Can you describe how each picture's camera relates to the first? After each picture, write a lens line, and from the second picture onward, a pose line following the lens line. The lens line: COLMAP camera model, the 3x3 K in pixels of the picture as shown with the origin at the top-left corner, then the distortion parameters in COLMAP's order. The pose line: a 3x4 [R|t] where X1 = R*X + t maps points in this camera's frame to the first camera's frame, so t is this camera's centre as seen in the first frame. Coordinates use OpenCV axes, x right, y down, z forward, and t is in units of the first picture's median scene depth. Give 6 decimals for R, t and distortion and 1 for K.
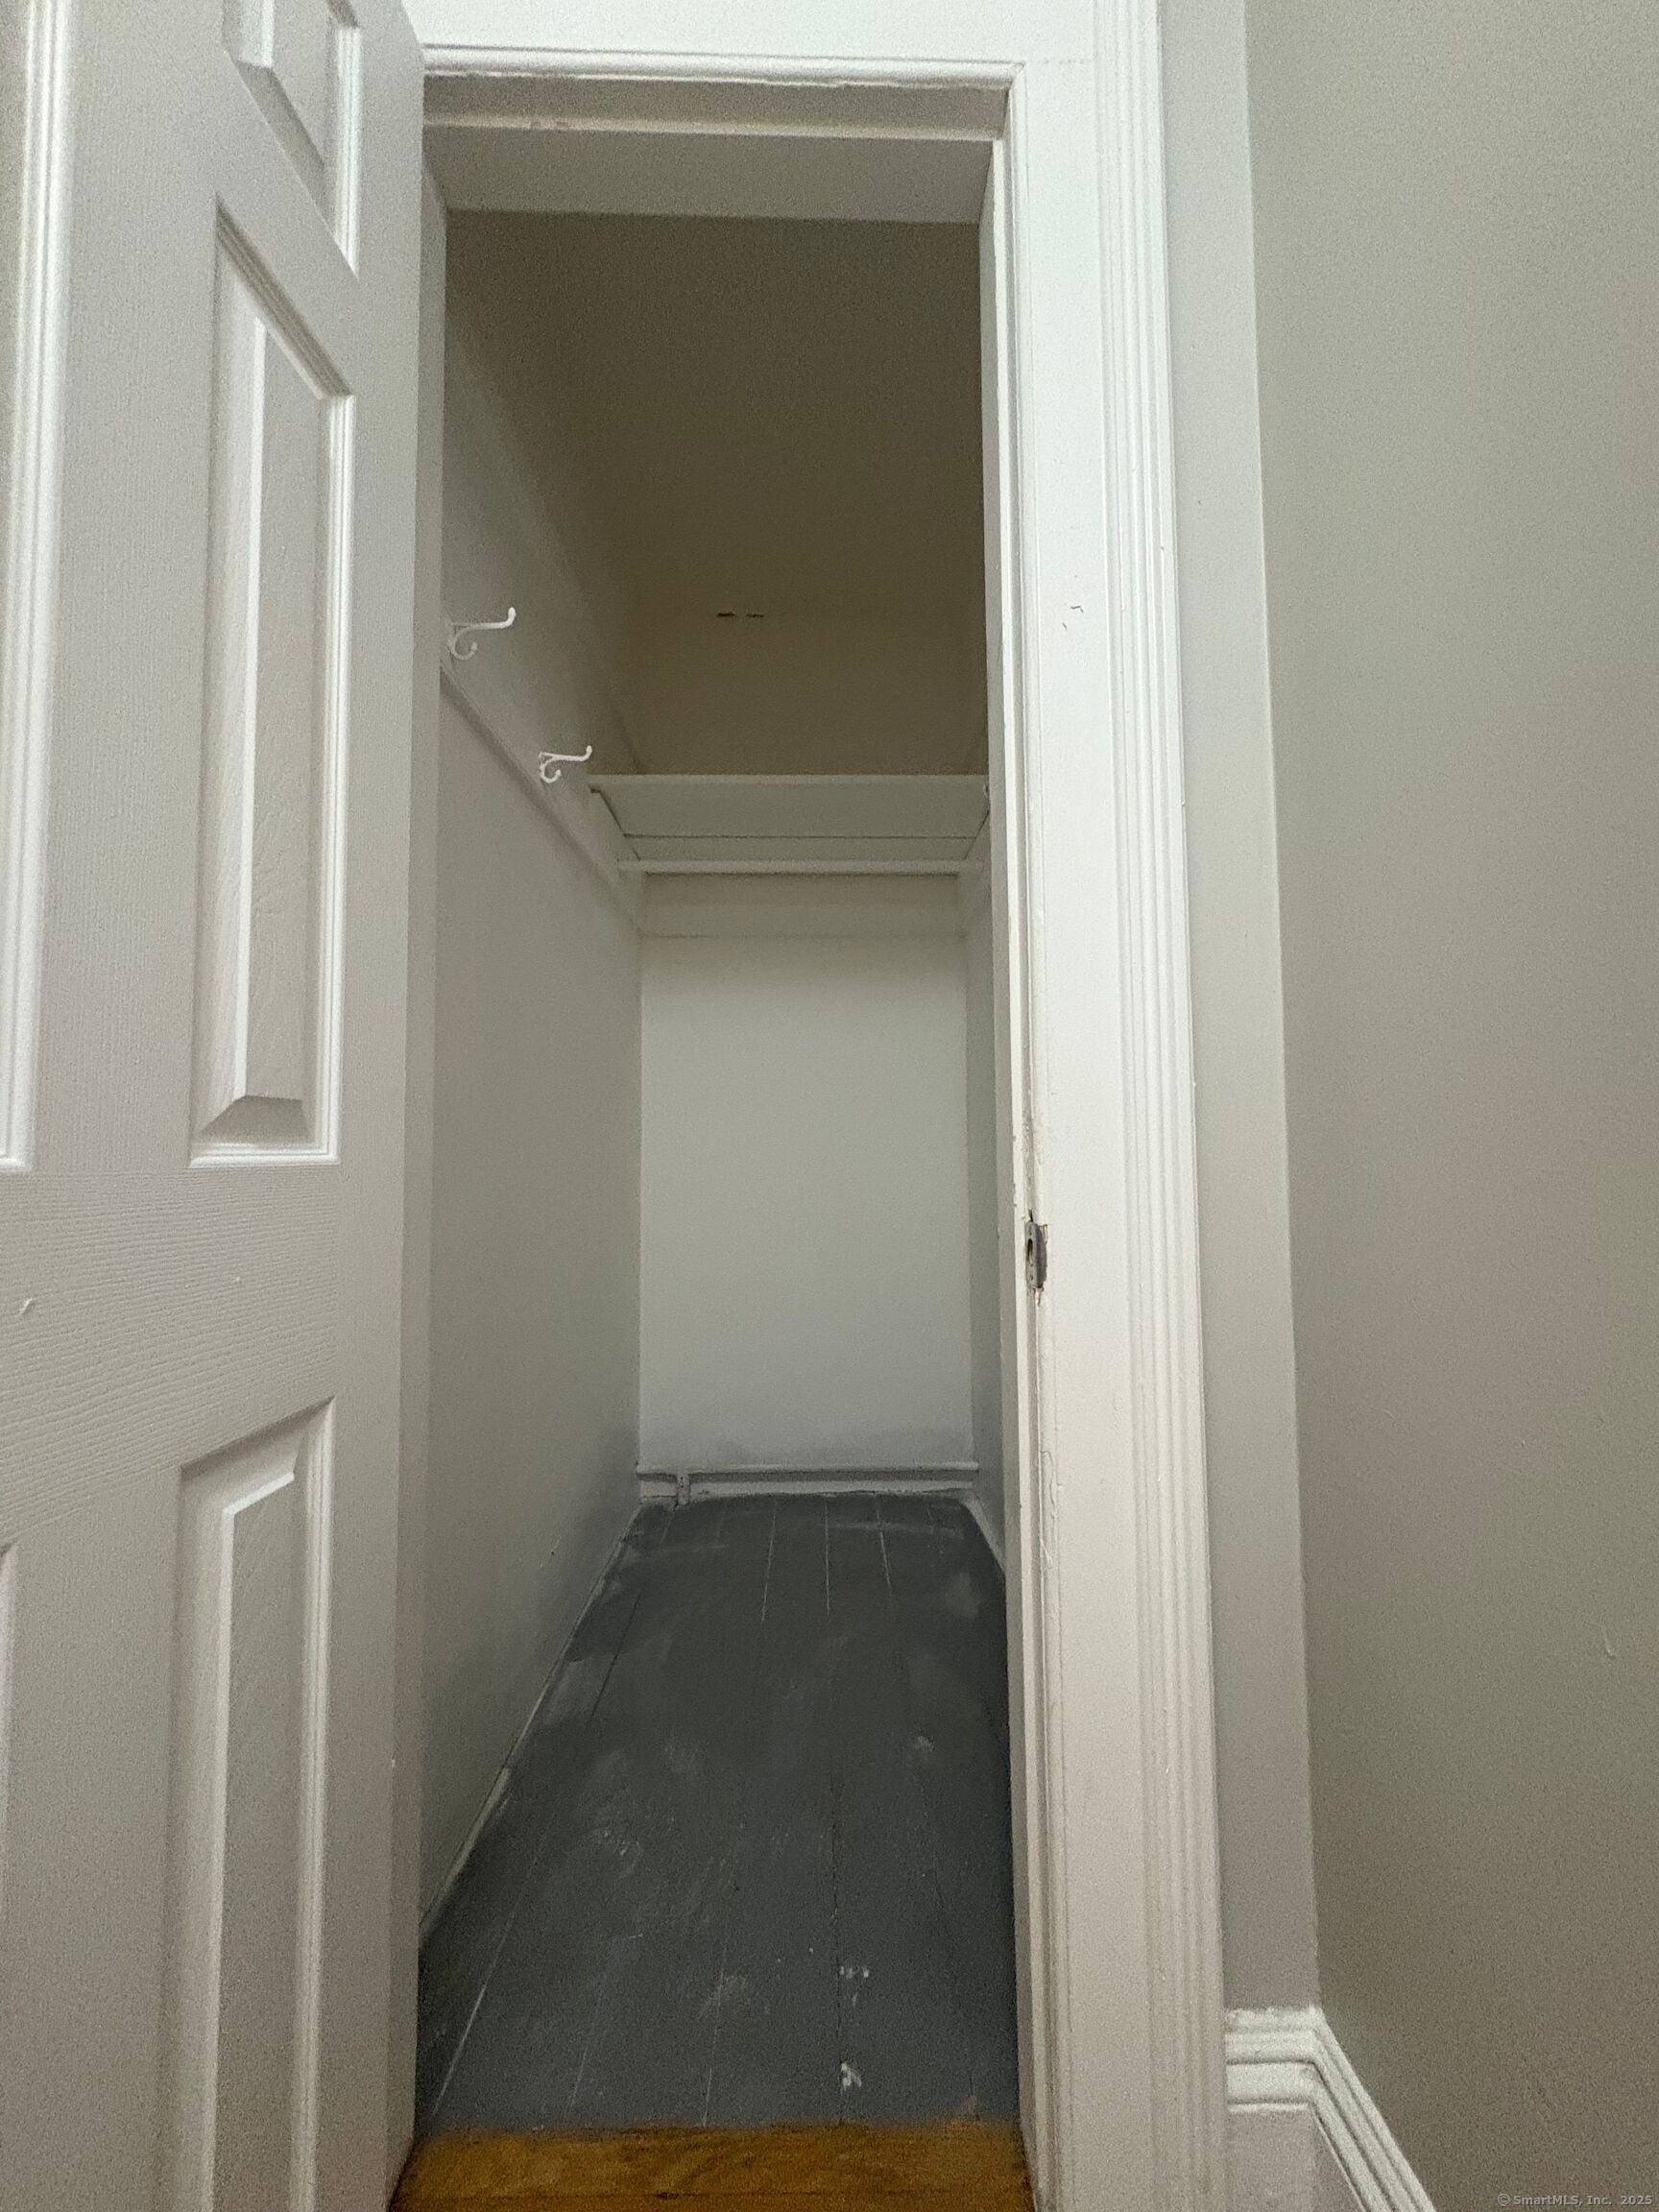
lens RADIAL K [[881.7, 0, 829.5], [0, 881.7, 1106.0], [0, 0, 1]] dist [-0.001515, -0.000338]
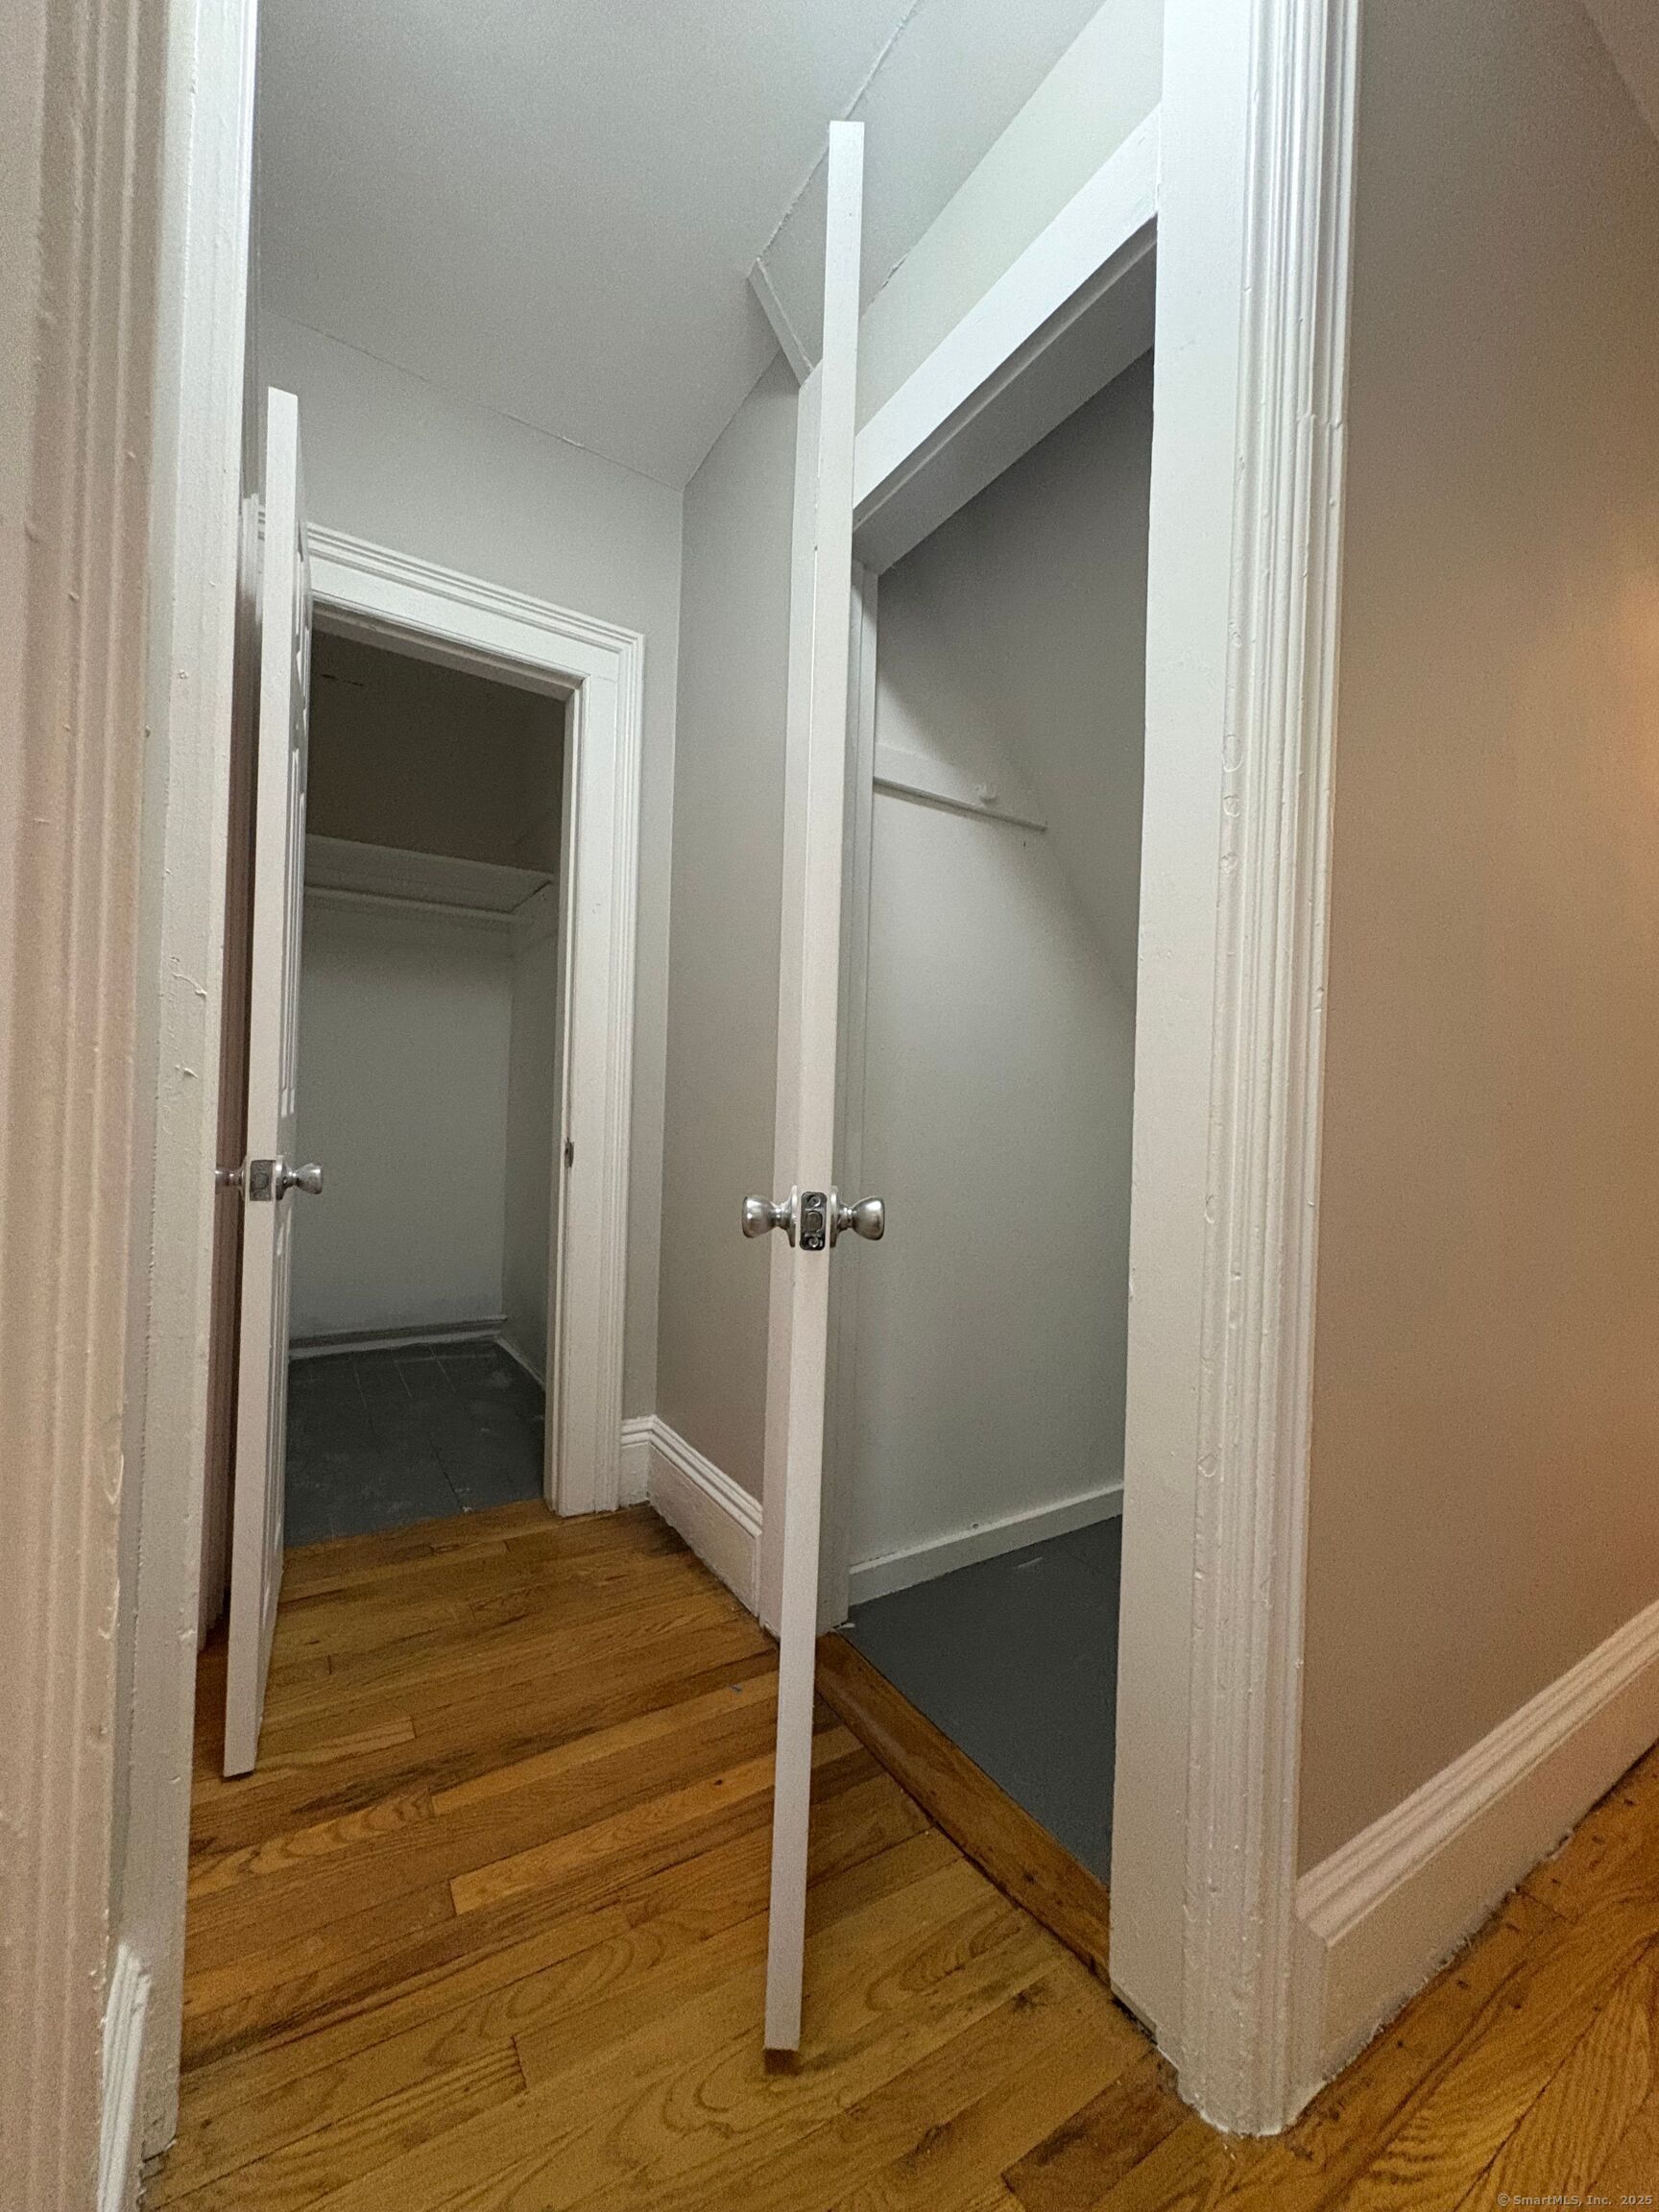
lens RADIAL K [[881.7, 0, 829.5], [0, 881.7, 1106.0], [0, 0, 1]] dist [-0.001515, -0.000338]
pose [[0.851527, 0.035035, 0.523139, -0.470591], [-0.064912, 0.997133, 0.038880, -0.121586], [-0.520277, -0.067065, 0.851360, -1.580458]]
